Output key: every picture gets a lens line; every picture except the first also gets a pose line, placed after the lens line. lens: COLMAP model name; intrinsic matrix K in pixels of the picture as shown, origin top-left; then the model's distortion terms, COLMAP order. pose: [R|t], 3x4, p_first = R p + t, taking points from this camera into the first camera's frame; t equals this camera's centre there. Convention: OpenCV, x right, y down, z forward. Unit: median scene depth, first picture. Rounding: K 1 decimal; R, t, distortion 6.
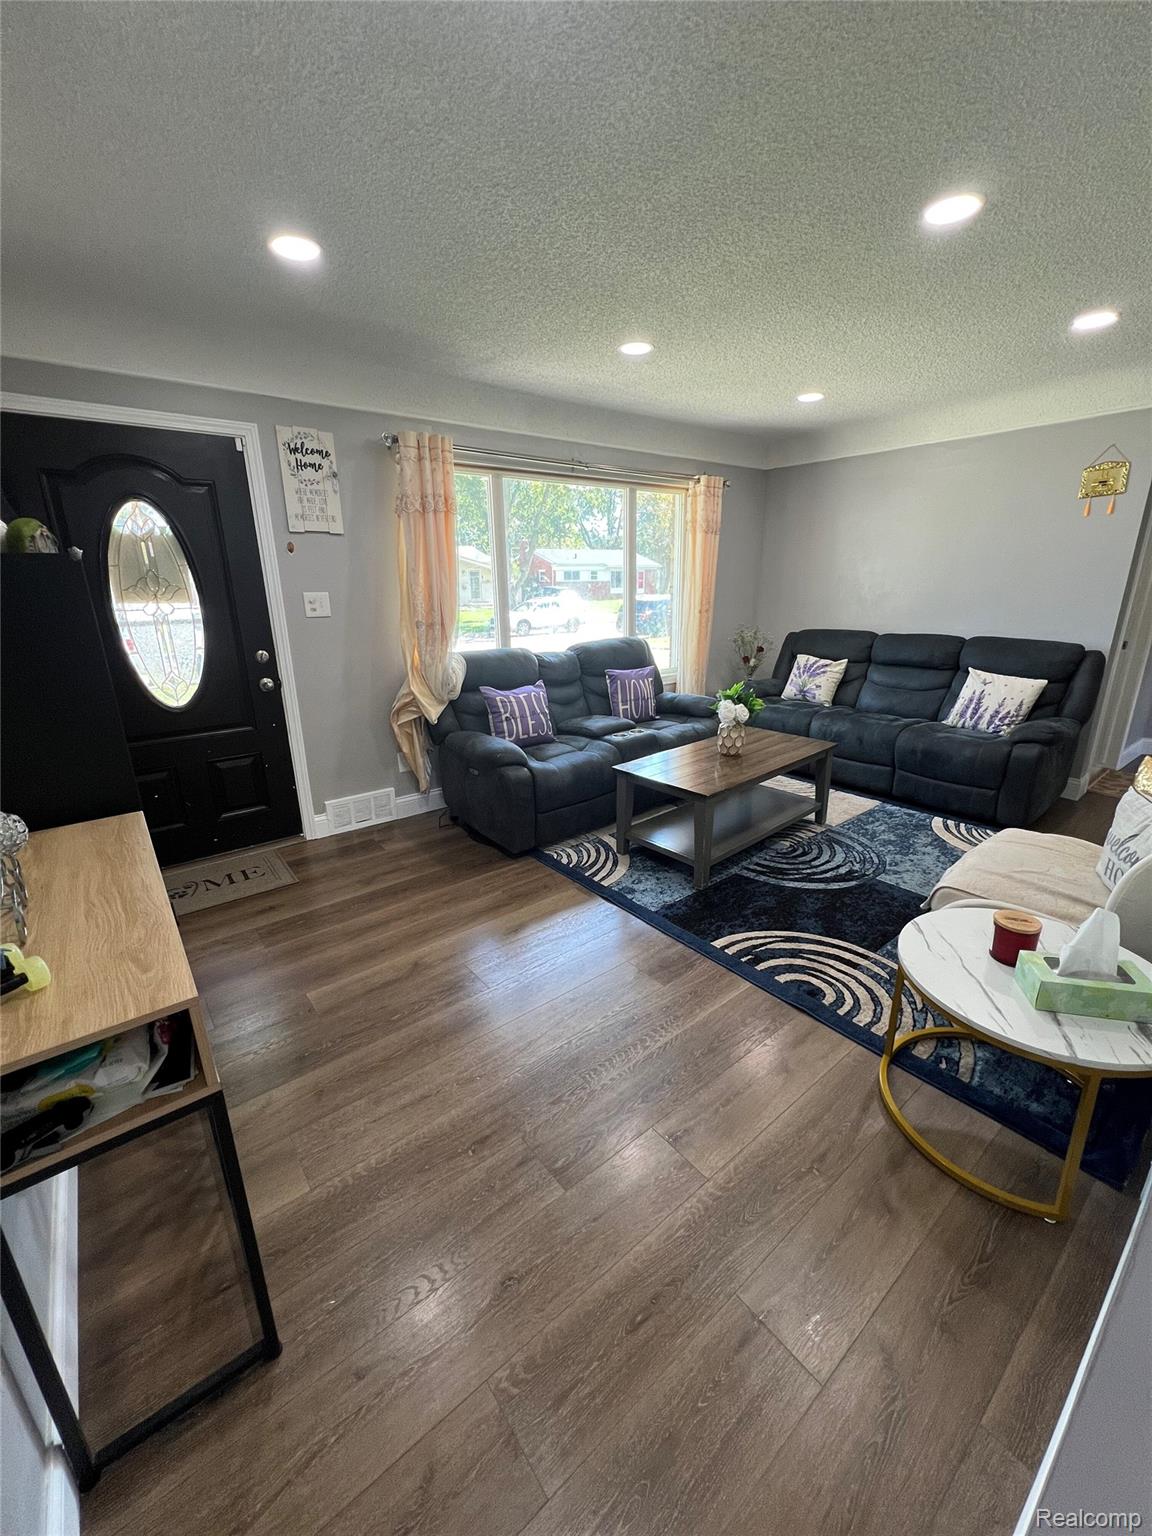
lens RADIAL K [[614.9, 0, 580.7], [0, 614.9, 766.8], [0, 0, 1]] dist [0.002006, 0.000072]
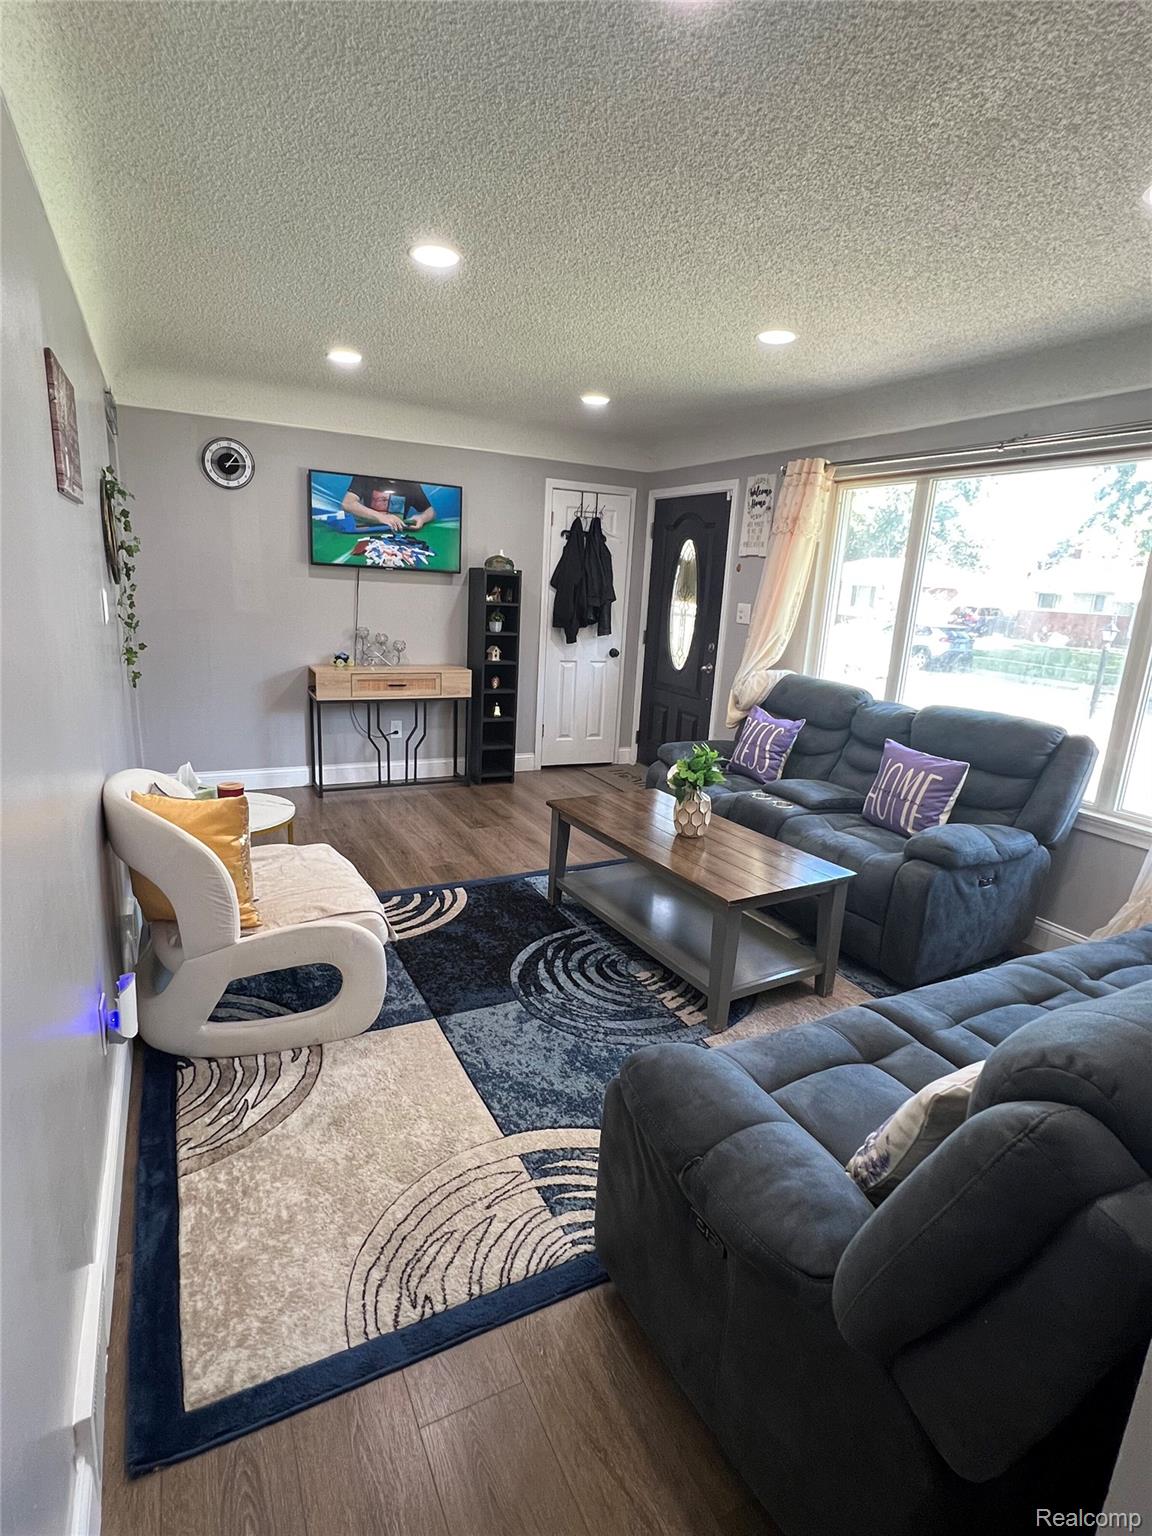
lens RADIAL K [[775.0, 0, 580.0], [0, 775.0, 768.1], [0, 0, 1]] dist [0.000577, -0.000019]
pose [[-0.196295, 0.238147, -0.951186, 1.230565], [-0.339374, 0.893603, 0.293766, -0.348020], [0.919942, 0.380473, -0.094589, 1.014322]]
